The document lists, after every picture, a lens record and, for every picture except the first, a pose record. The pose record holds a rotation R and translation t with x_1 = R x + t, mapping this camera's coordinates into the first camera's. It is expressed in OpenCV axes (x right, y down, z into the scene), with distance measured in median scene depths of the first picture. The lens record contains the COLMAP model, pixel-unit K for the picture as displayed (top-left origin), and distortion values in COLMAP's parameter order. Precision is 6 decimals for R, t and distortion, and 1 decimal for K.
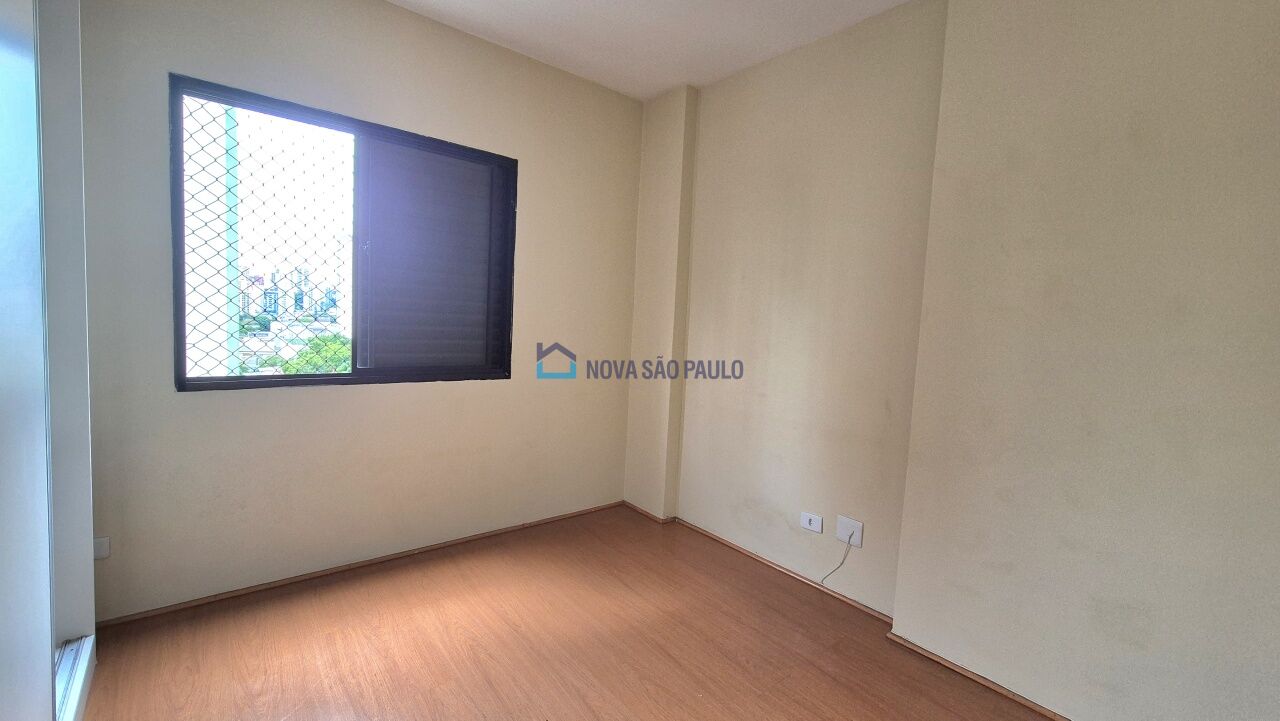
lens RADIAL K [[528.5, 0, 646.9], [0, 528.5, 357.3], [0, 0, 1]] dist [-0.003721, 0.000276]
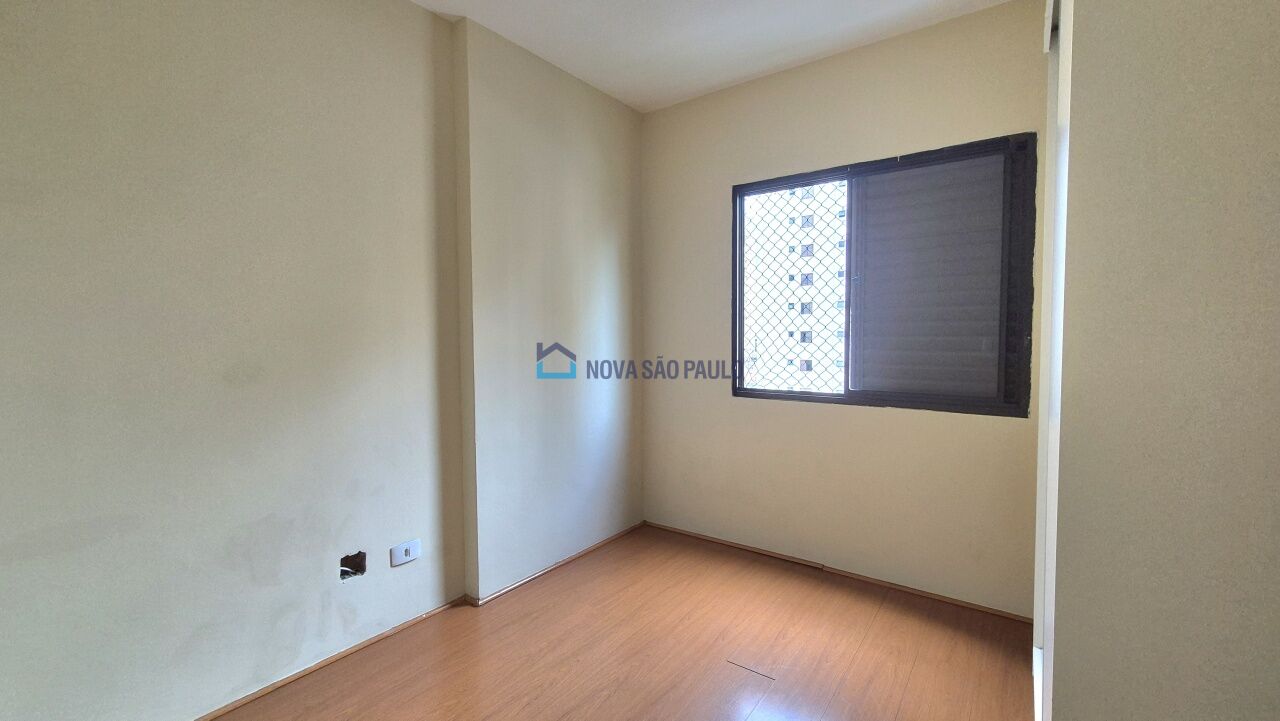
lens RADIAL K [[528.5, 0, 650.9], [0, 528.5, 361.1], [0, 0, 1]] dist [-0.003721, 0.000276]
pose [[0.235026, 0.002808, -0.971985, 0.433202], [-0.055067, 0.998428, -0.010431, -0.005626], [0.970428, 0.055976, 0.234811, 0.362101]]
